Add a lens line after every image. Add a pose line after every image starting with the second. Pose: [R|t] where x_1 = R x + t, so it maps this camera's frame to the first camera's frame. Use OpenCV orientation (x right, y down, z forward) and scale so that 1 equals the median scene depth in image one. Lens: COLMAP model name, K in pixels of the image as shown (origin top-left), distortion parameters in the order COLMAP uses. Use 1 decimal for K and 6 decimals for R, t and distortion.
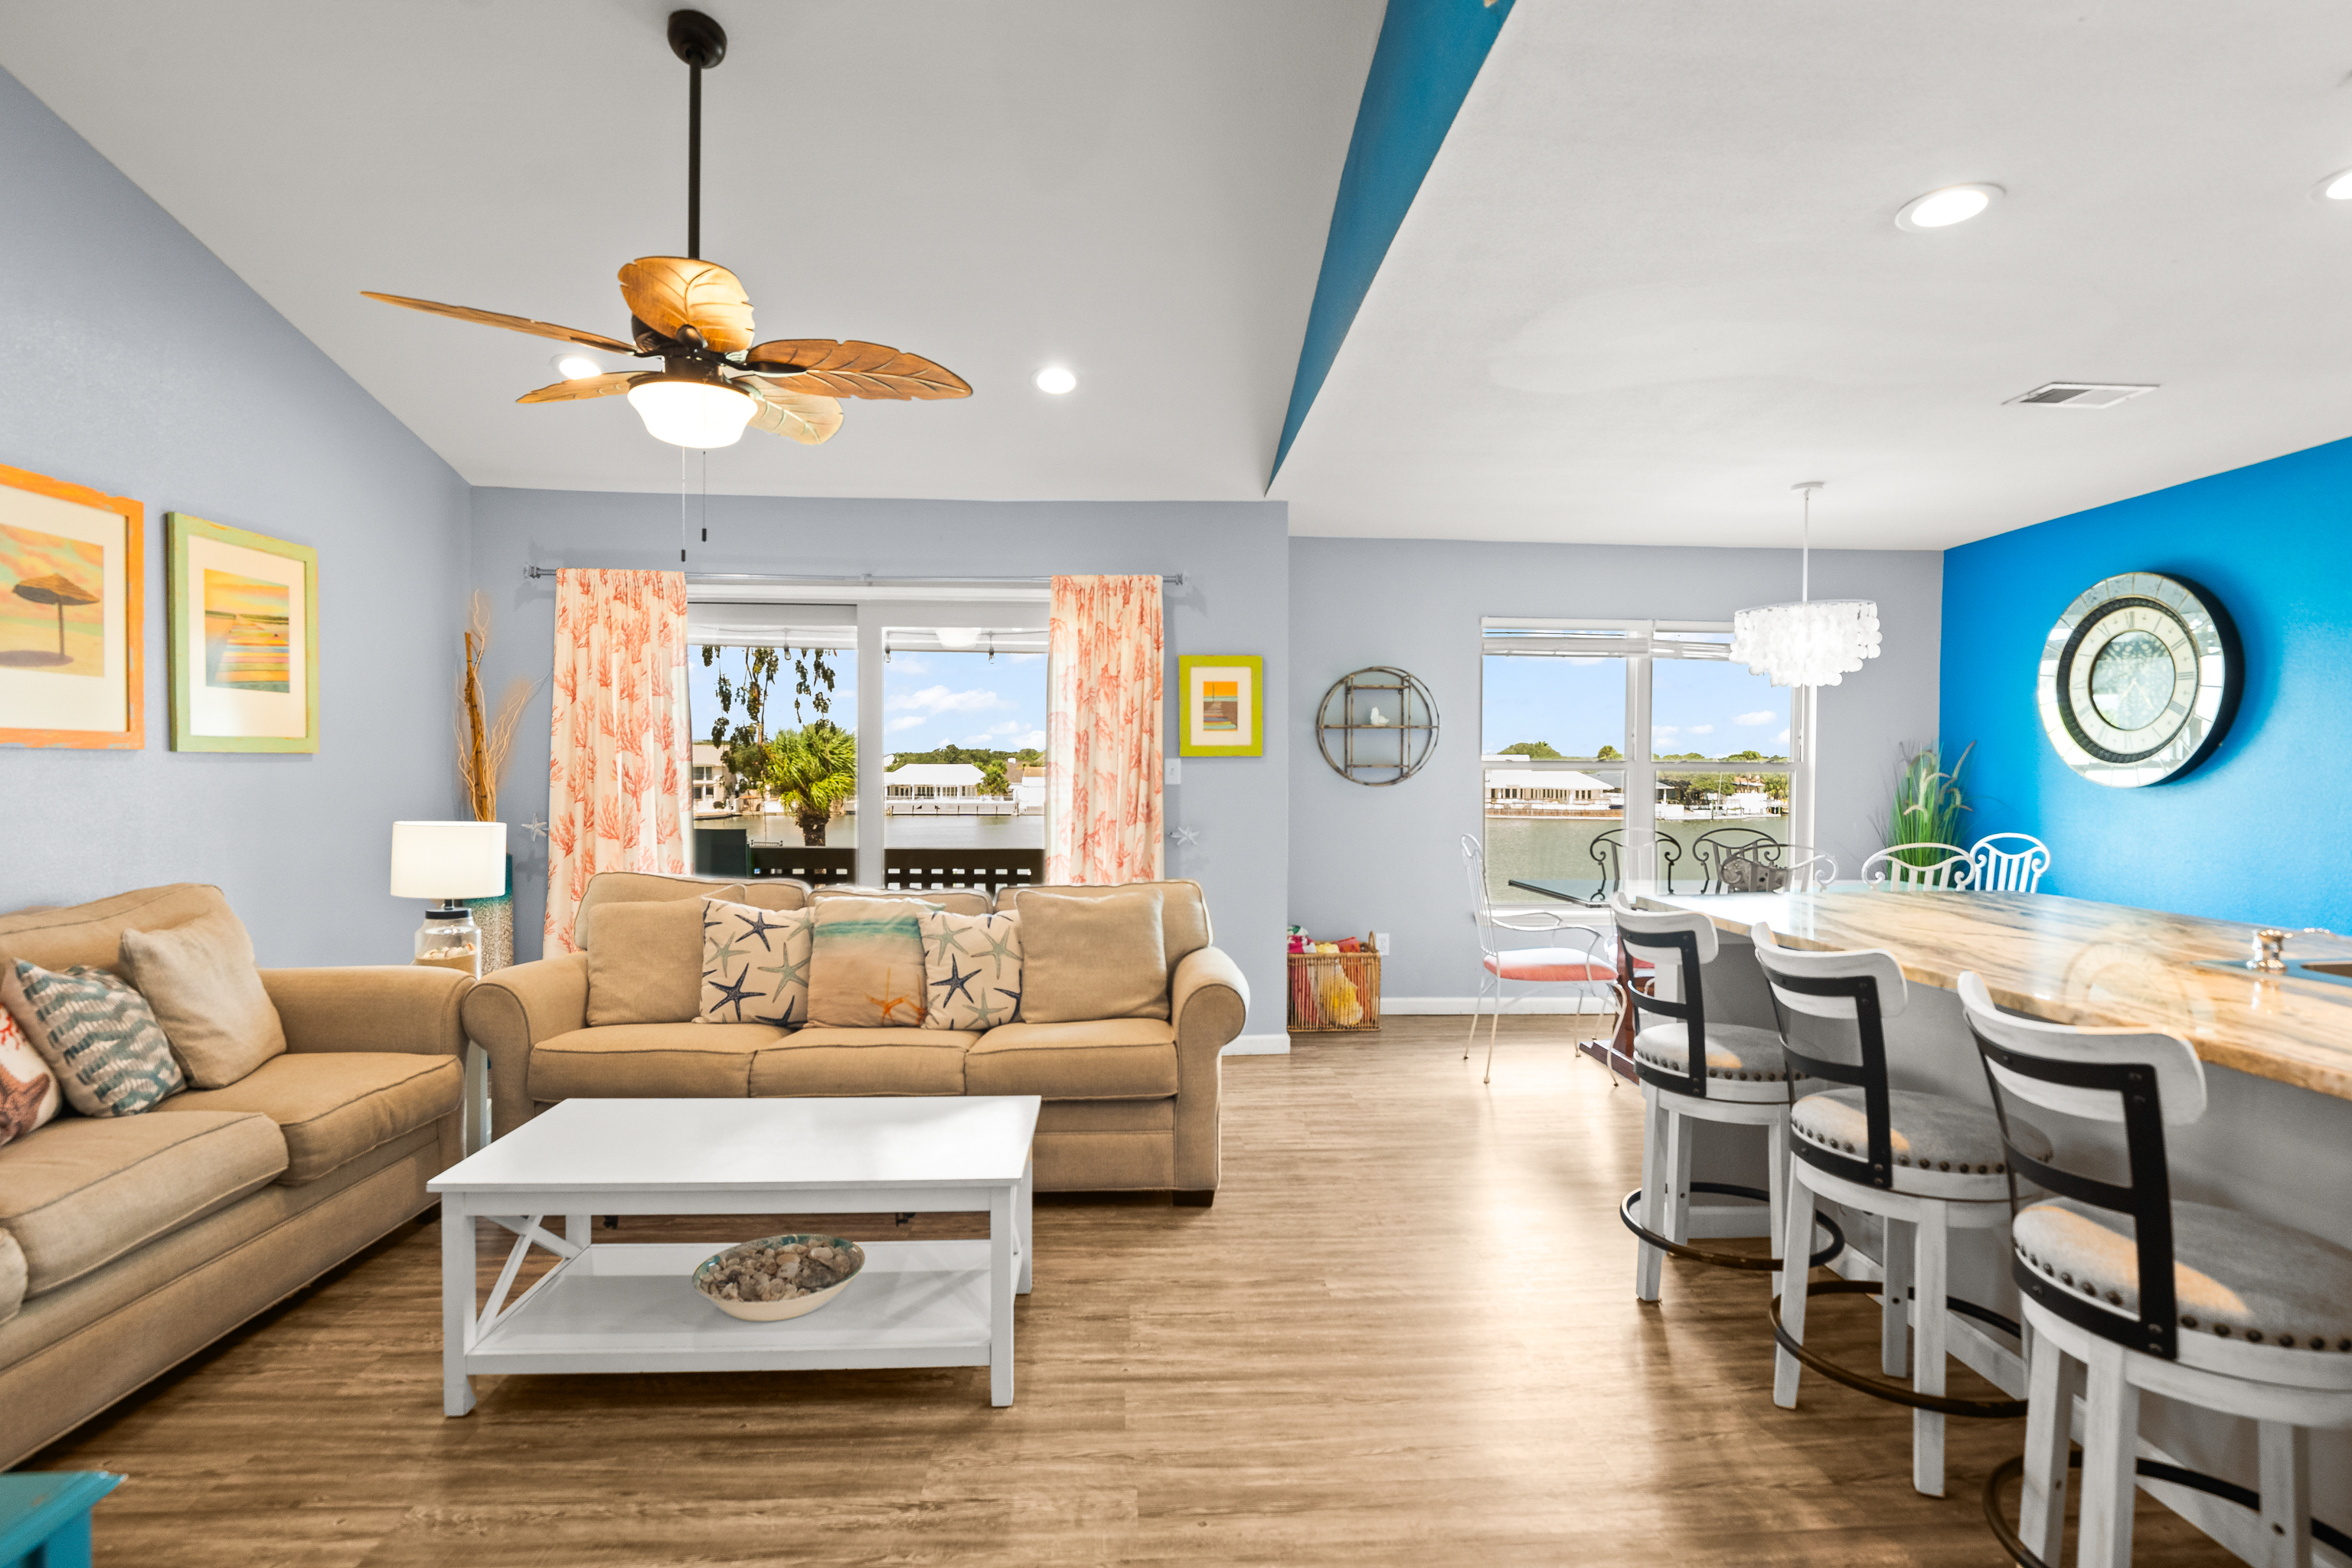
lens RADIAL K [[1160.3, 0, 1180.2], [0, 1160.3, 777.4], [0, 0, 1]] dist [0.000673, 0.002305]
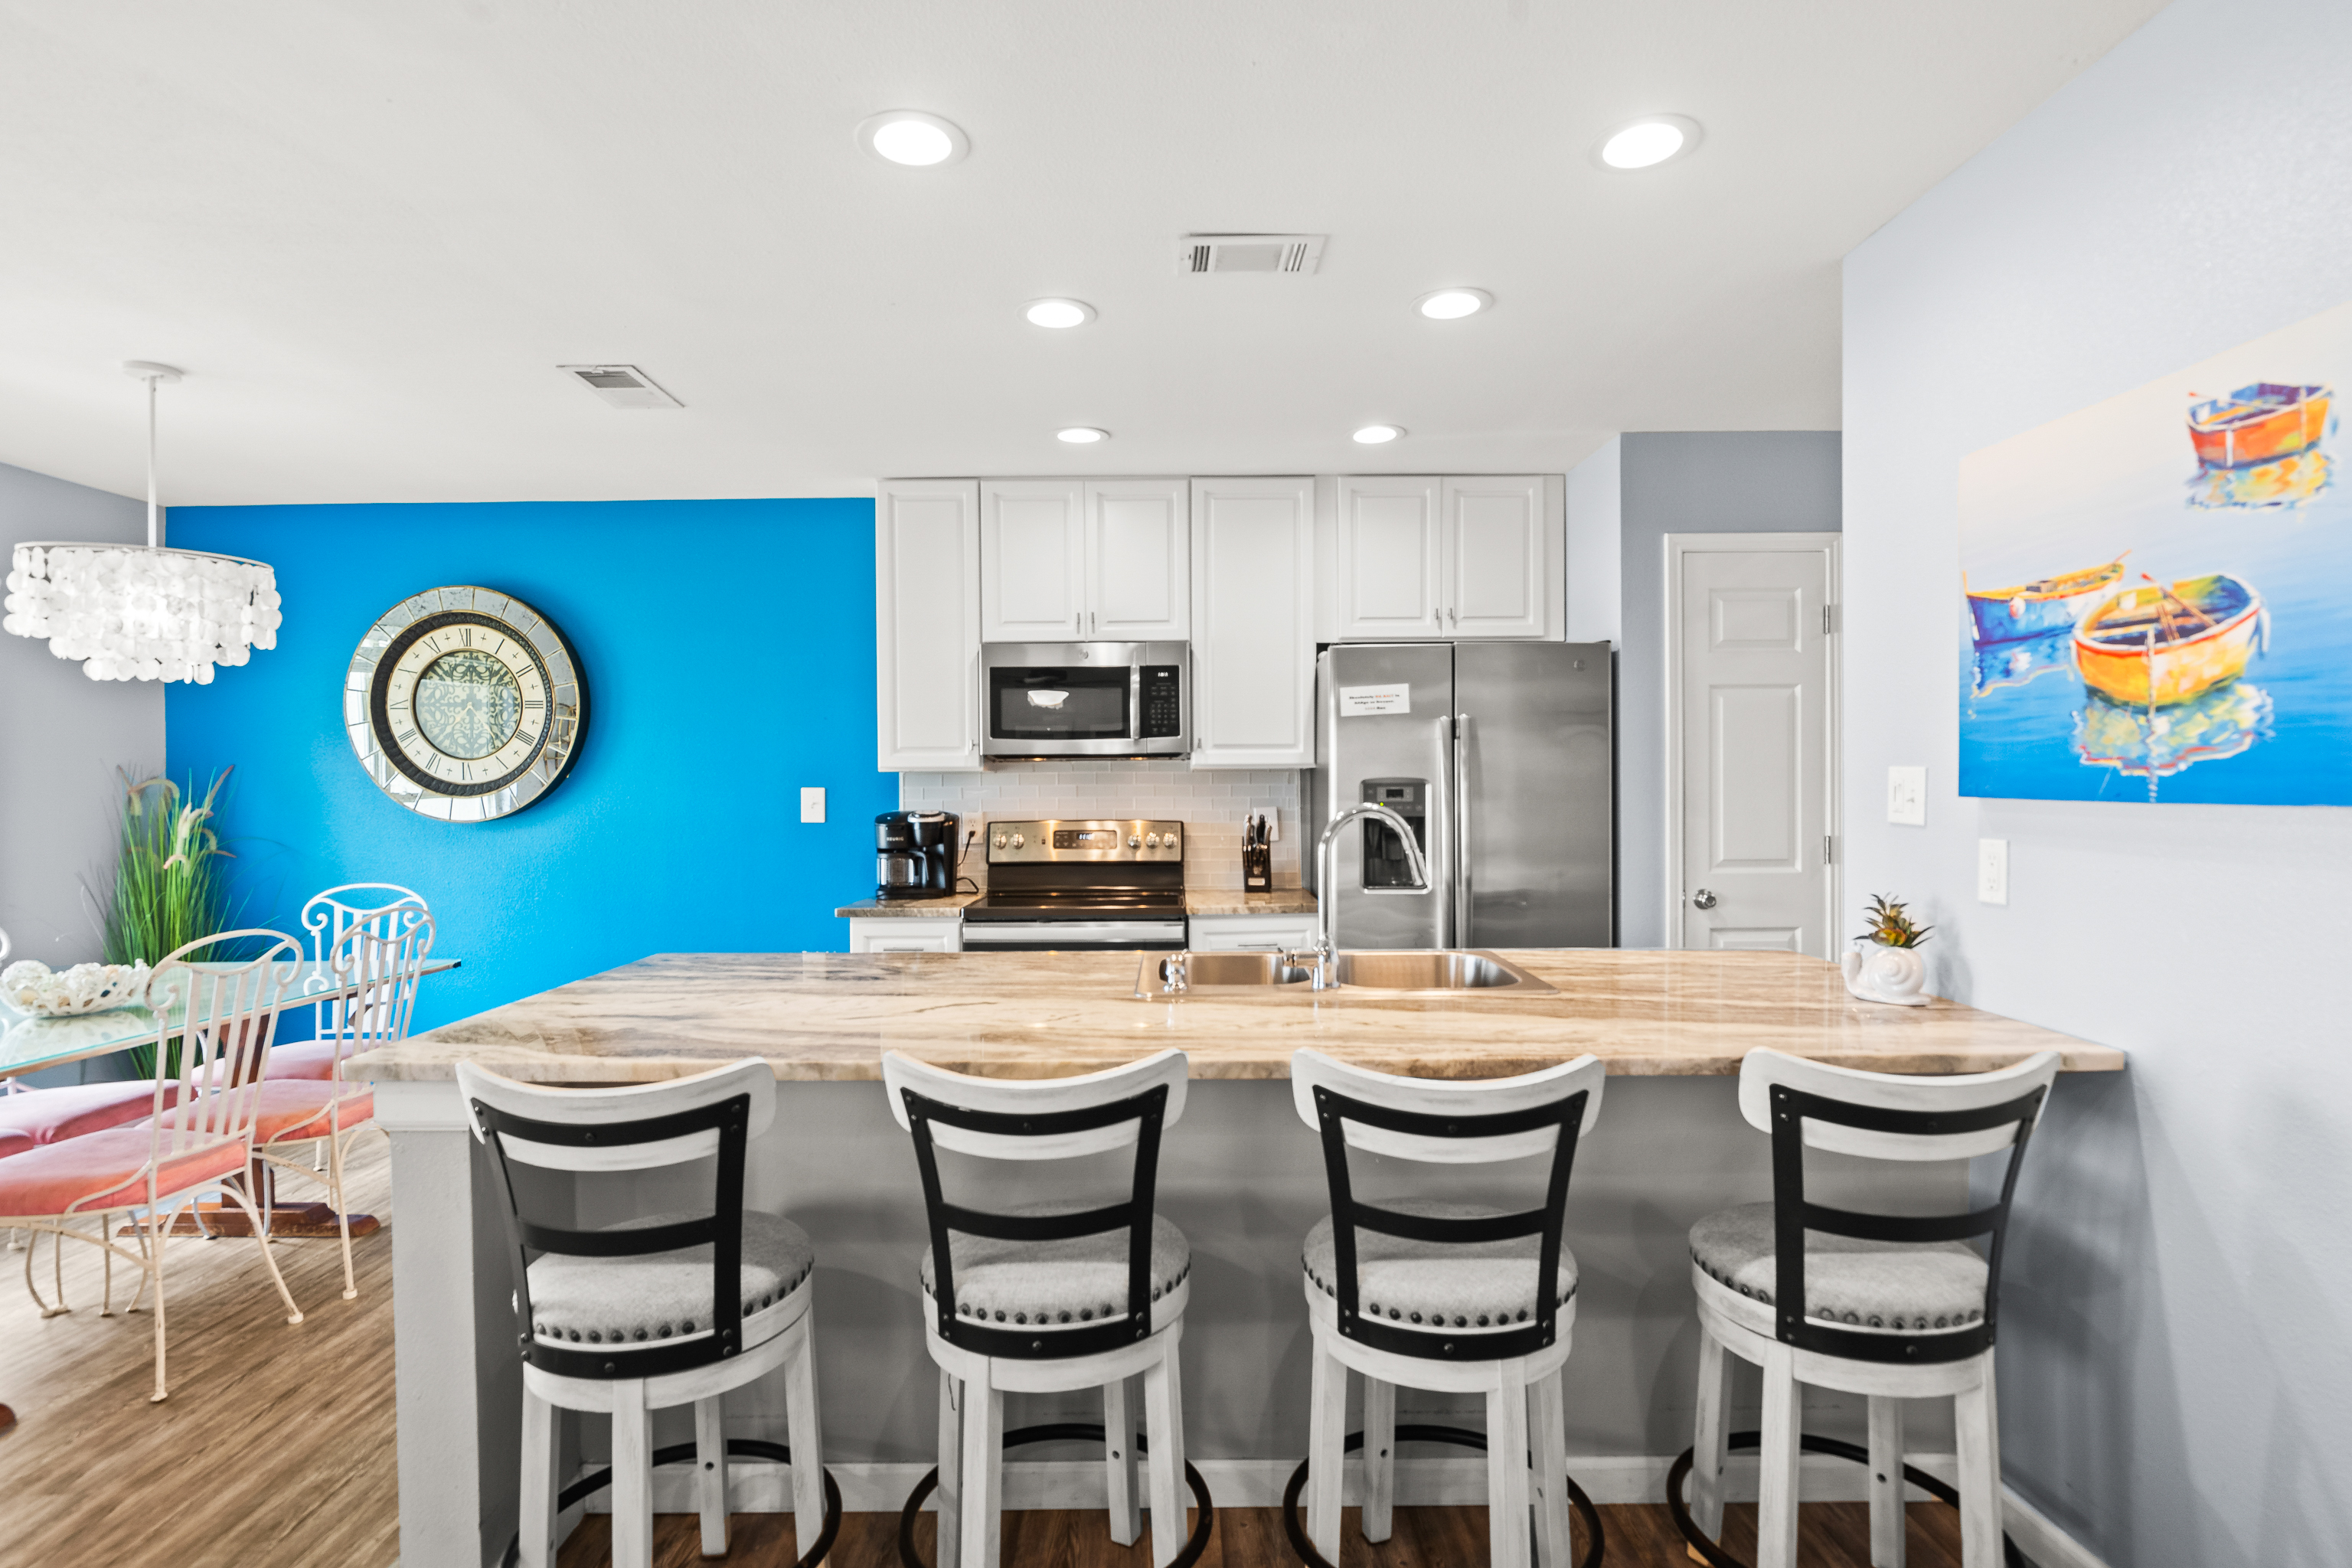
lens RADIAL K [[1198.2, 0, 1194.9], [0, 1198.2, 804.0], [0, 0, 1]] dist [-0.007026, 0.002668]
pose [[0.039724, -0.017254, 0.999062, -0.104447], [0.009642, 0.999811, 0.016884, -0.017110], [-0.999164, 0.008963, 0.039883, 0.424649]]
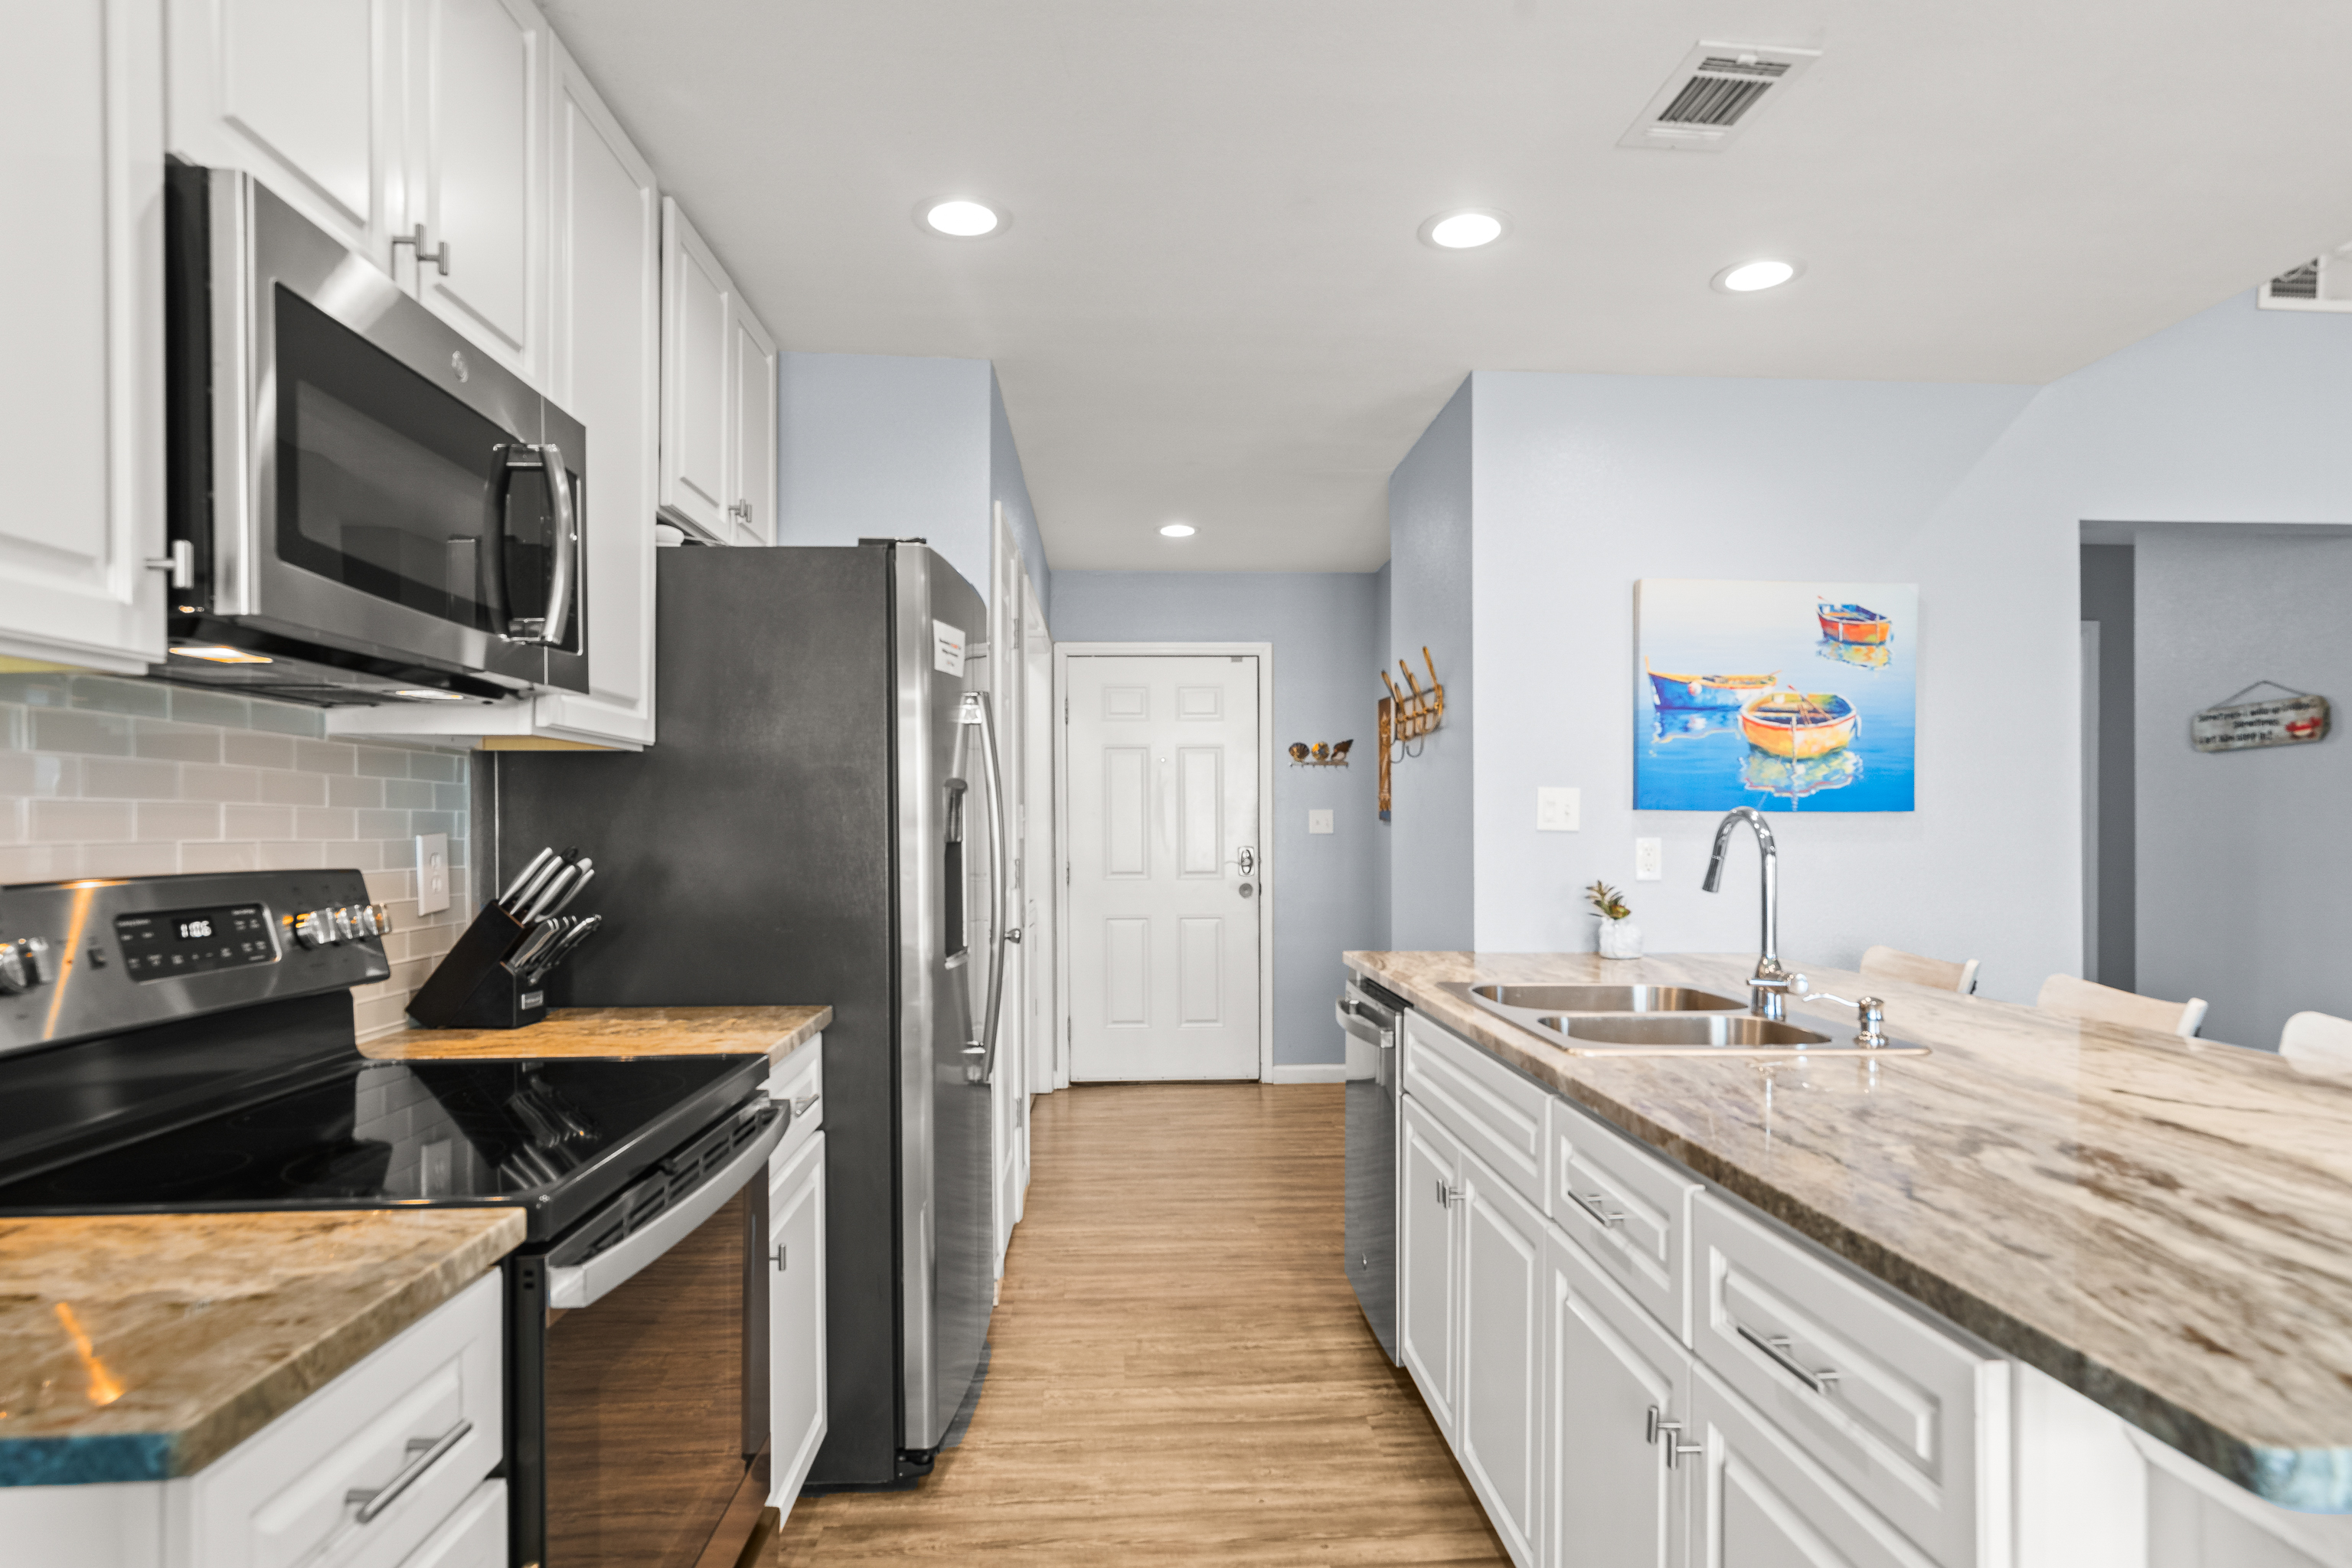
lens RADIAL K [[1312.4, 0, 1204.9], [0, 1312.4, 826.0], [0, 0, 1]] dist [0.004593, -0.000487]
pose [[-0.999686, -0.000893, -0.025034, 0.654685], [-0.001047, 0.999981, 0.006116, -0.003804], [0.025028, 0.006141, -0.999668, 0.894582]]
